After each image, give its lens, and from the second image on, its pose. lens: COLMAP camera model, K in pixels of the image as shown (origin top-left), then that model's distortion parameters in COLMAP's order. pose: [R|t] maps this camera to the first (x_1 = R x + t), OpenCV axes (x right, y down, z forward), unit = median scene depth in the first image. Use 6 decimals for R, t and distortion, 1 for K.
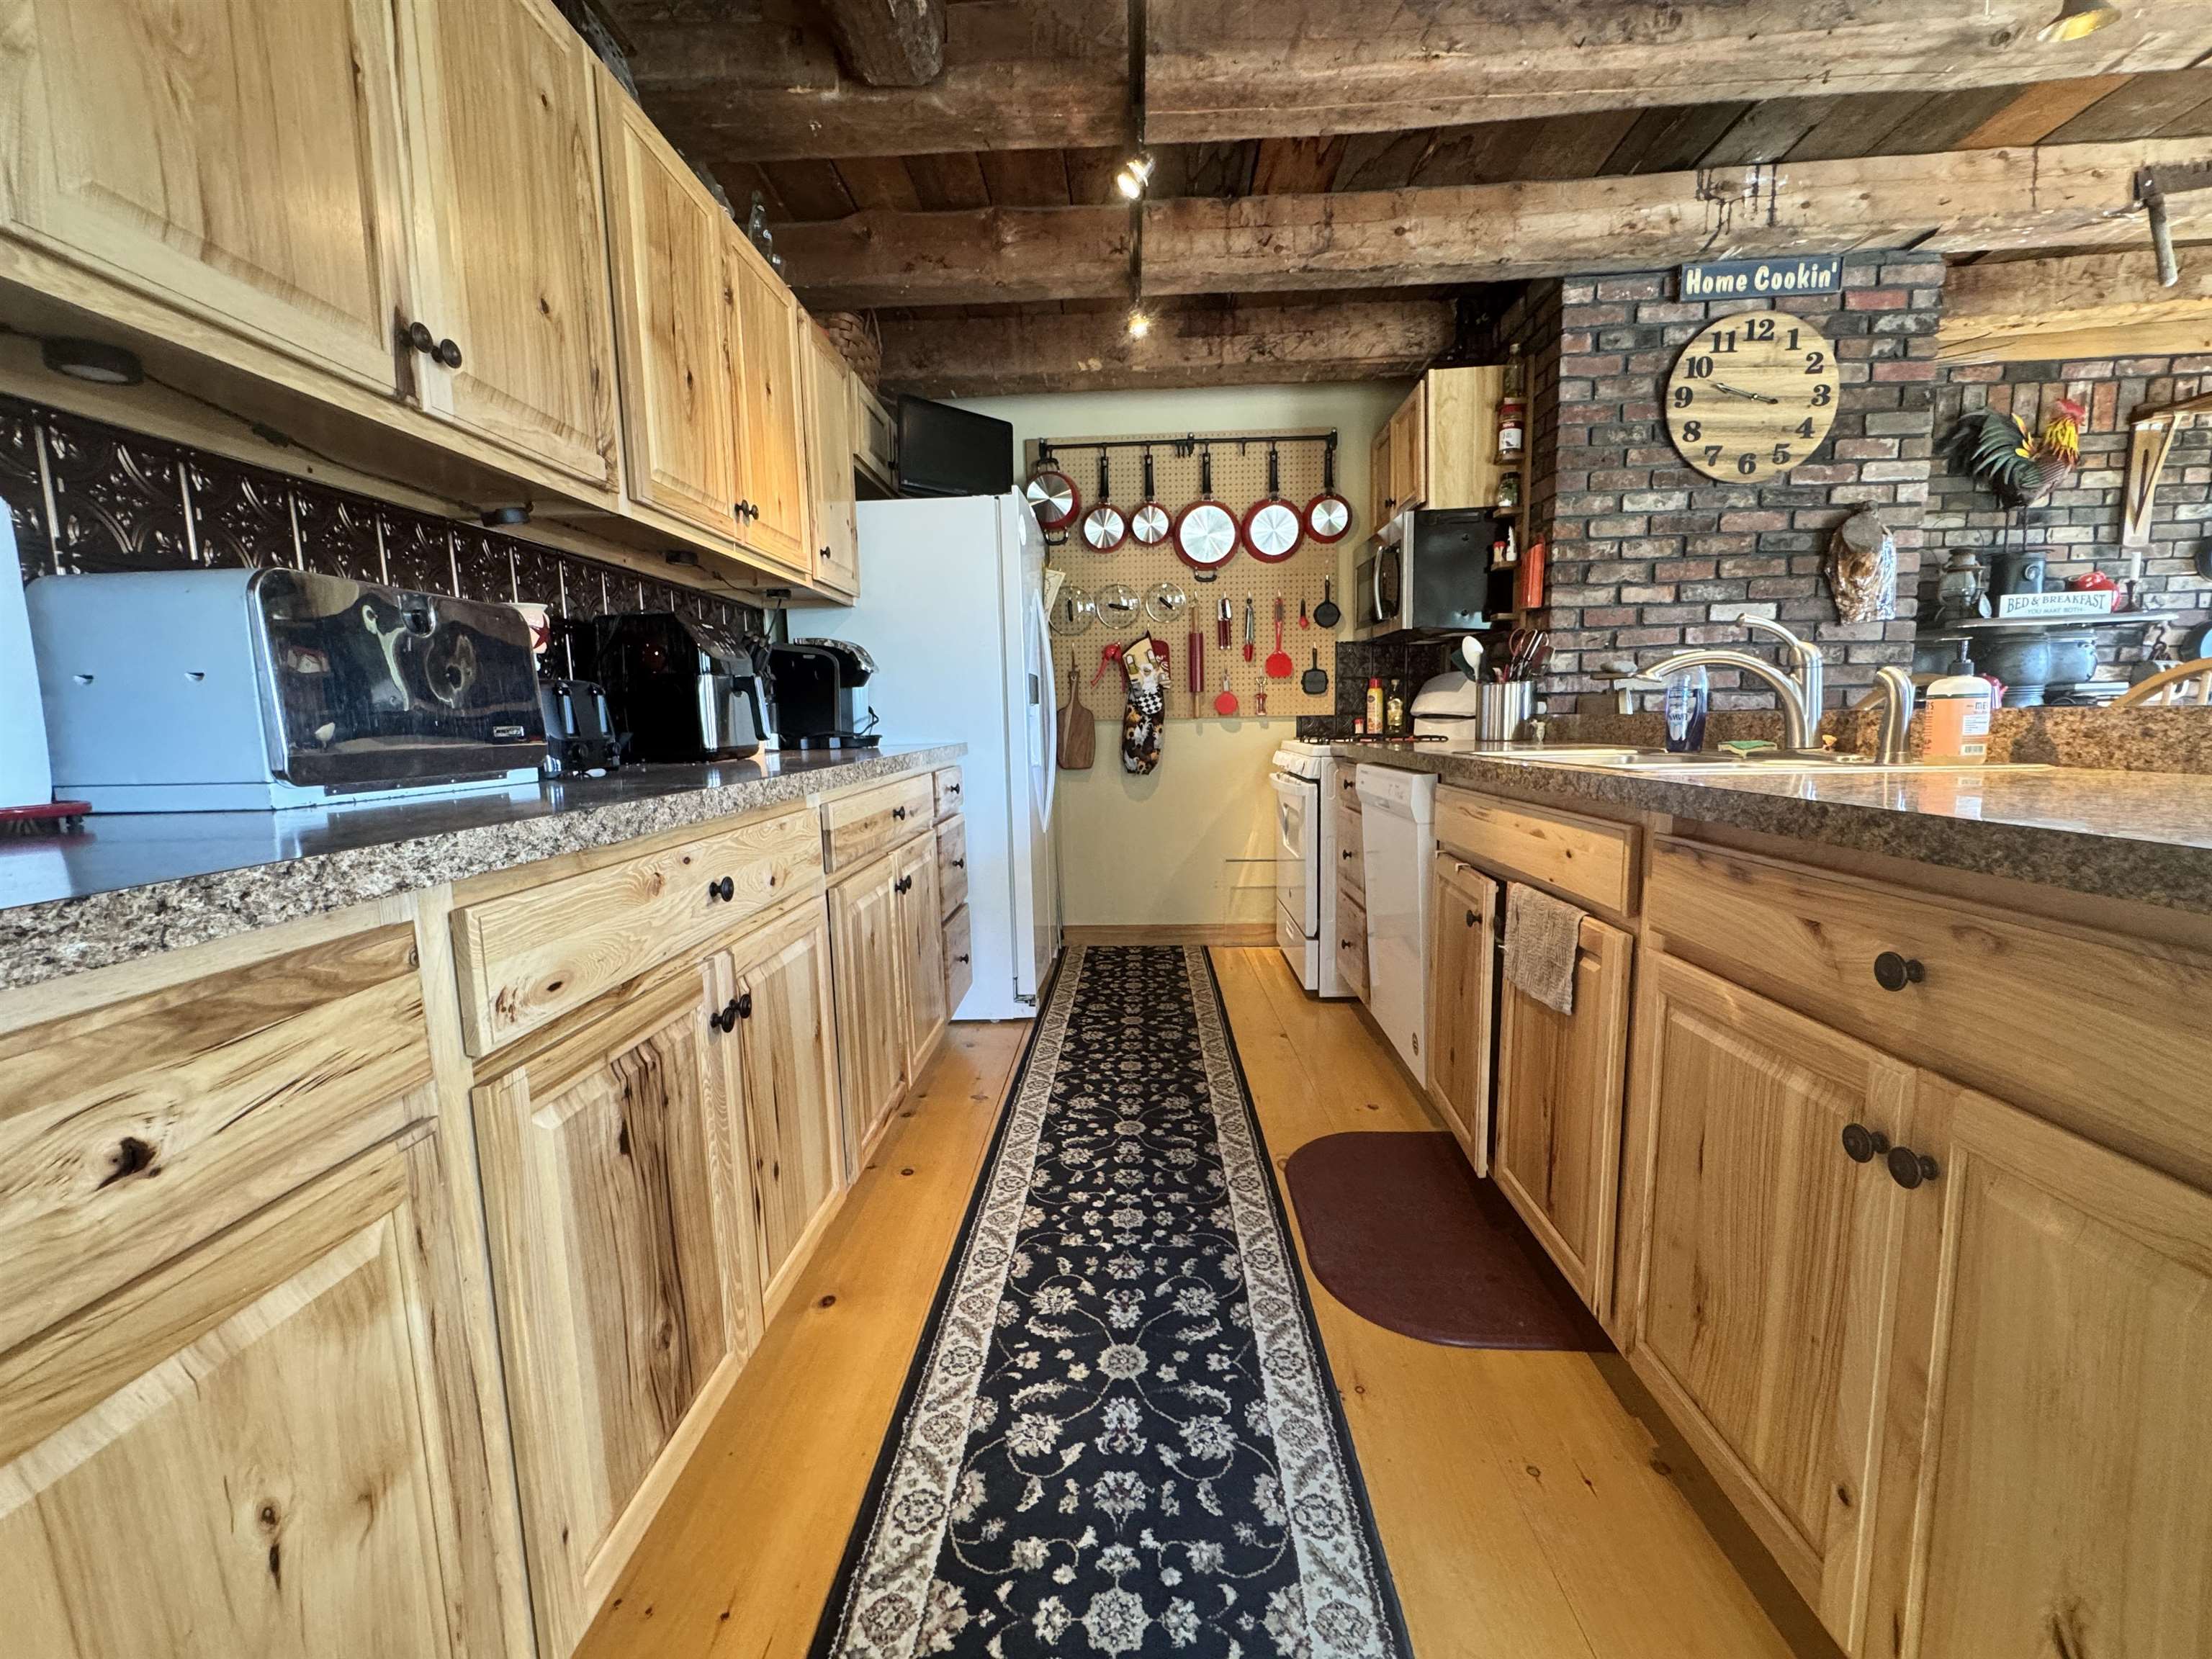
lens RADIAL K [[891.1, 0, 1105.1], [0, 891.1, 827.8], [0, 0, 1]] dist [-0.002191, 0.000100]
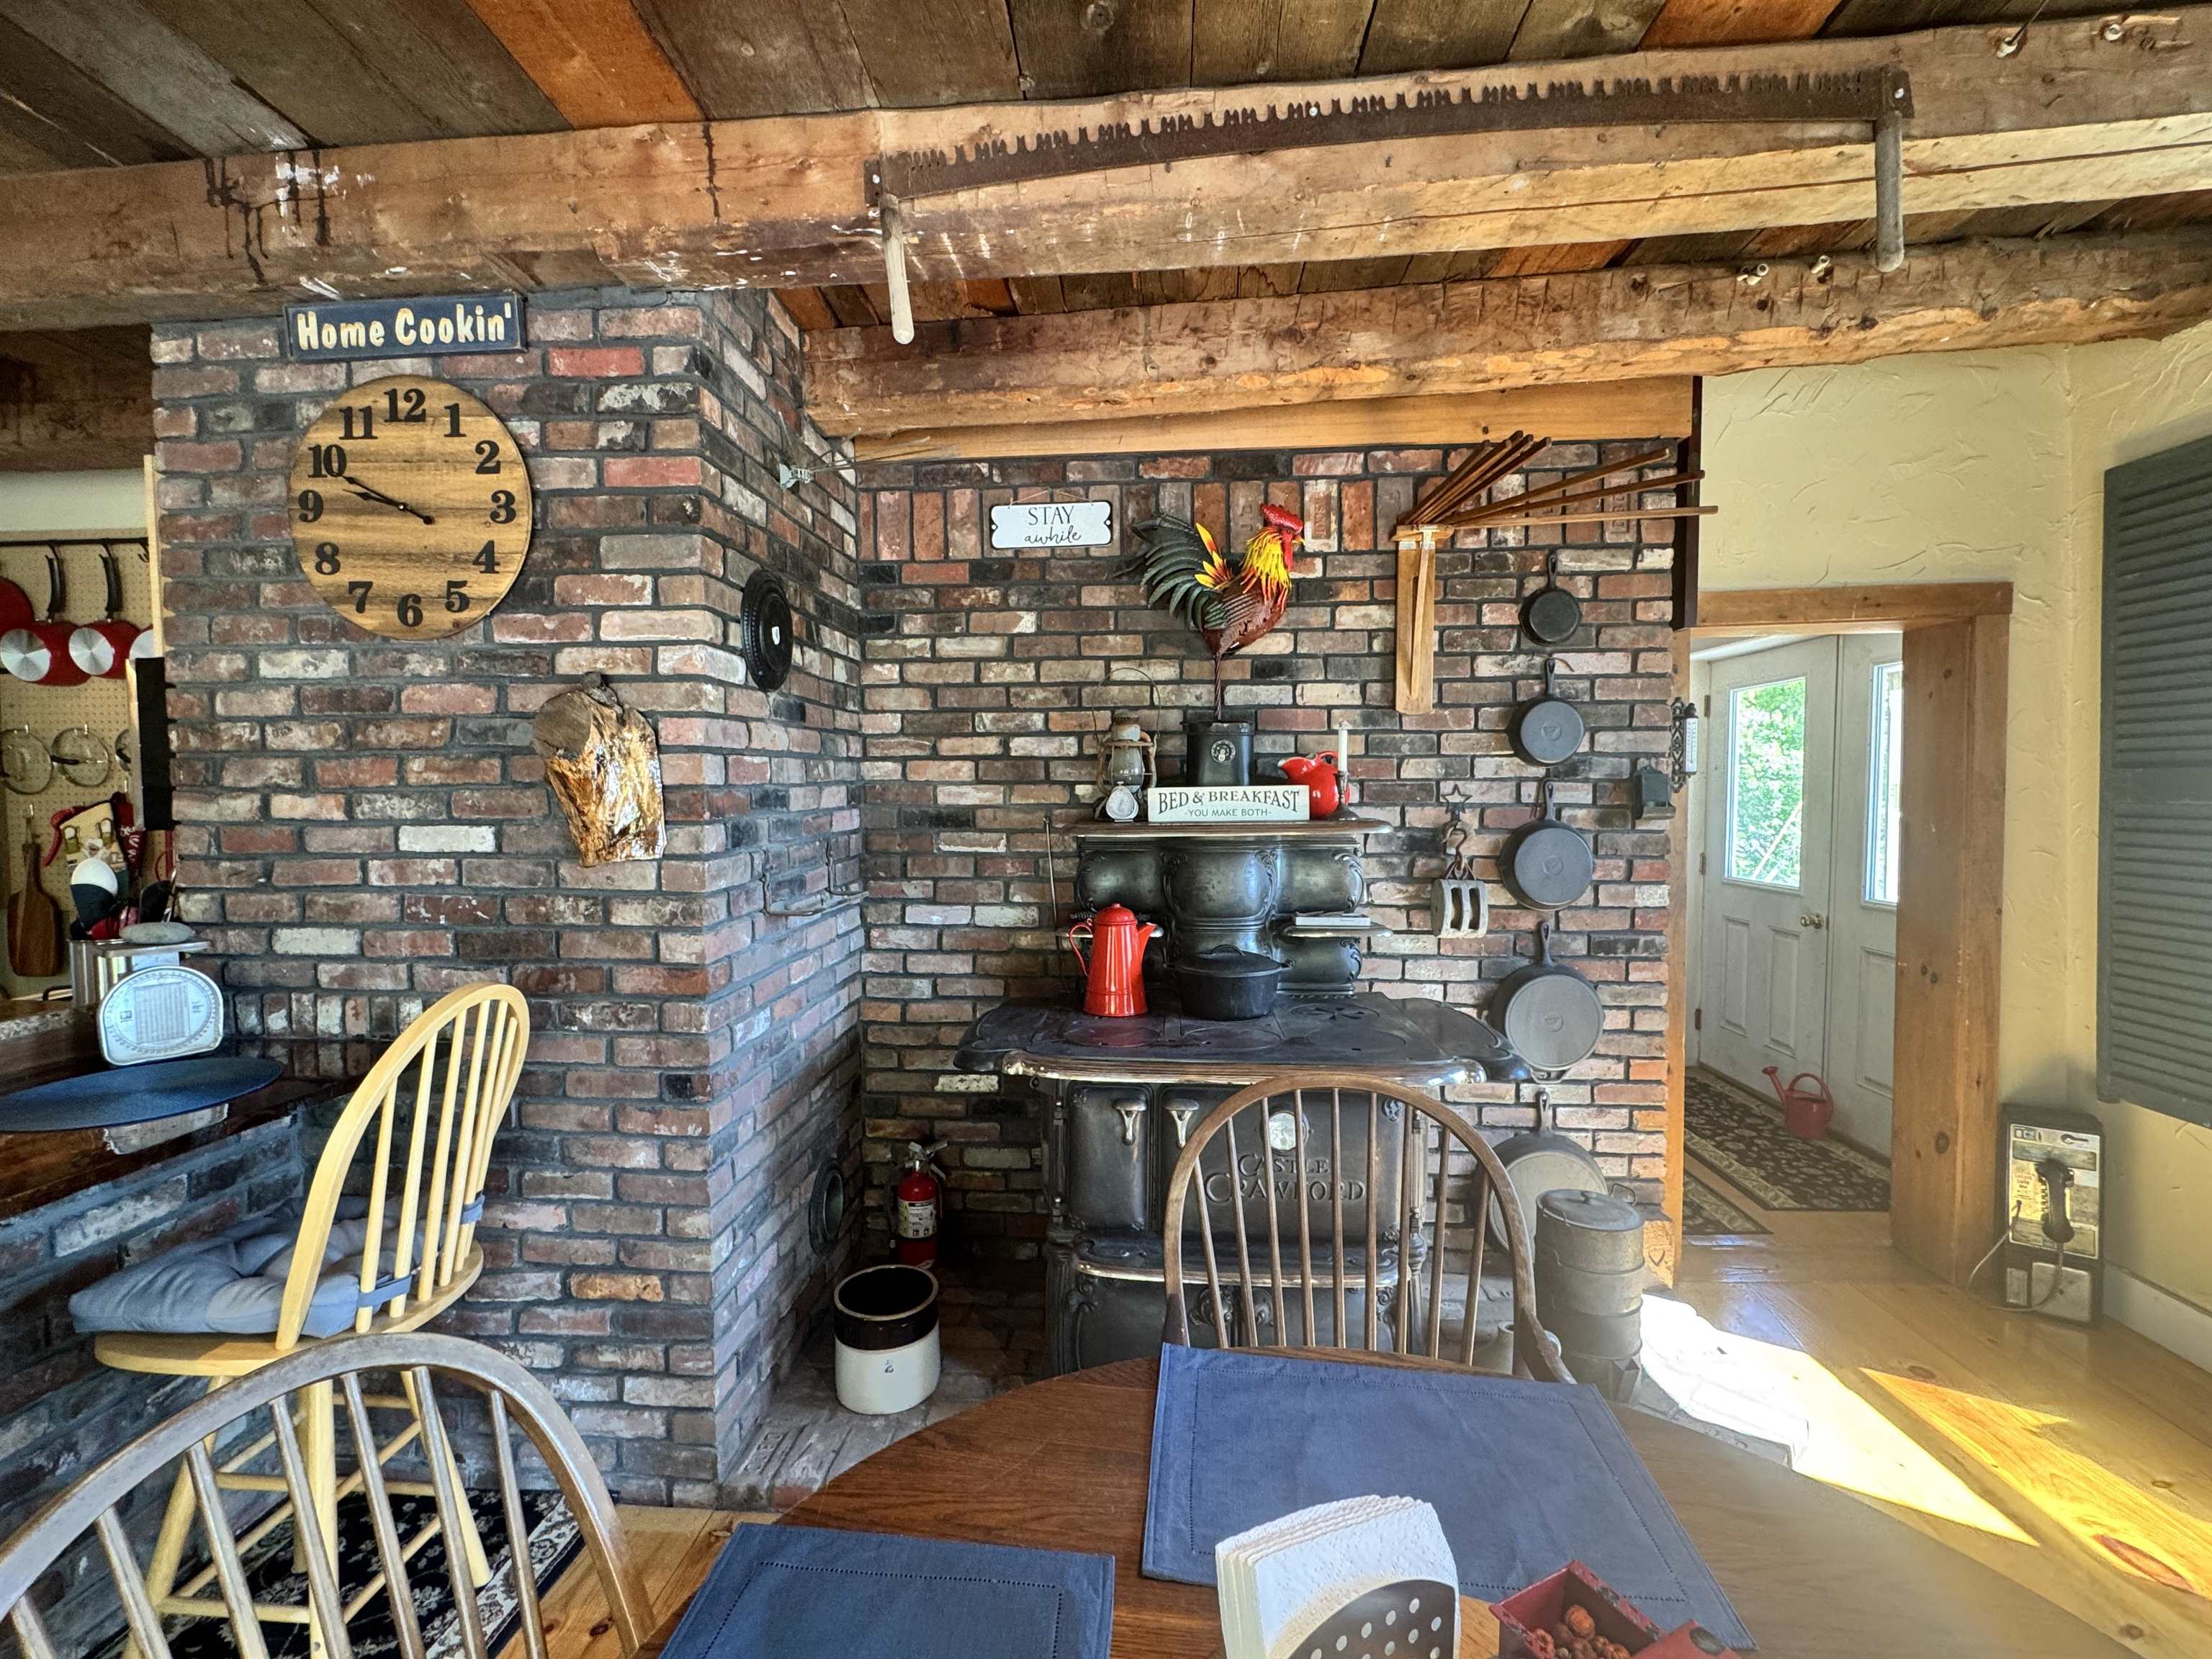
lens RADIAL K [[950.6, 0, 1093.2], [0, 950.6, 832.2], [0, 0, 1]] dist [-0.002733, -0.000397]
pose [[0.999396, 0.024997, -0.024152, 1.205399], [-0.026712, 0.996935, -0.073533, -0.213492], [0.022240, 0.074134, 0.997000, 0.349467]]
